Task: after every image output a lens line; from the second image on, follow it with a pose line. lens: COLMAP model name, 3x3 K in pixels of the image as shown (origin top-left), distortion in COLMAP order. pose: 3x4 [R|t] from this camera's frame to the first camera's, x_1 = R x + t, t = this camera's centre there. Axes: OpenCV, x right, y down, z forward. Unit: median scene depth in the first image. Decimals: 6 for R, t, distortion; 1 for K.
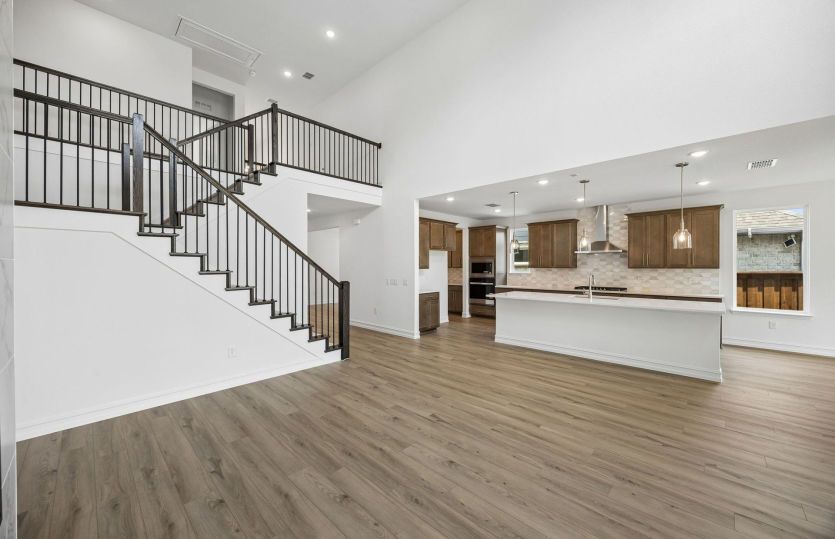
lens RADIAL K [[324.8, 0, 411.1], [0, 324.8, 266.6], [0, 0, 1]] dist [-0.000186, 0.000144]
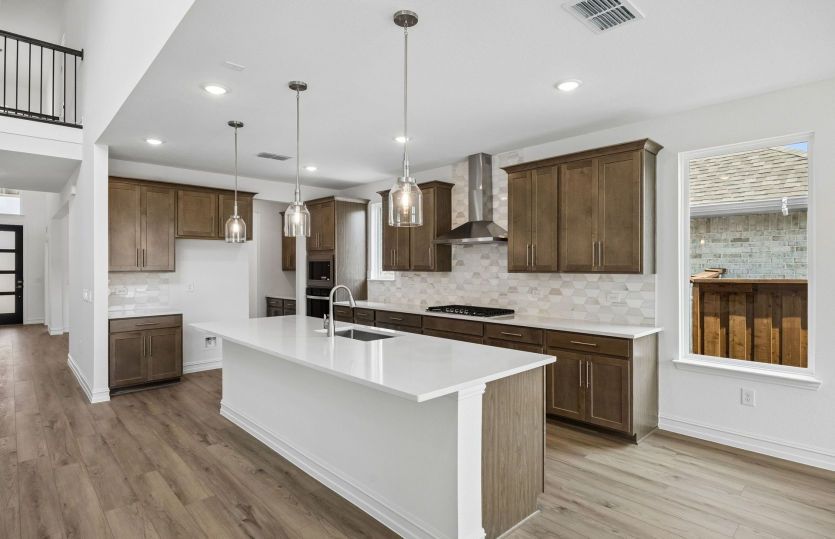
lens RADIAL K [[441.3, 0, 424.4], [0, 441.3, 266.0], [0, 0, 1]] dist [0.003460, -0.001080]
pose [[0.998064, -0.000609, -0.062197, 0.833600], [0.000493, 0.999998, -0.001879, -0.005368], [0.062198, 0.001844, 0.998062, 0.417515]]
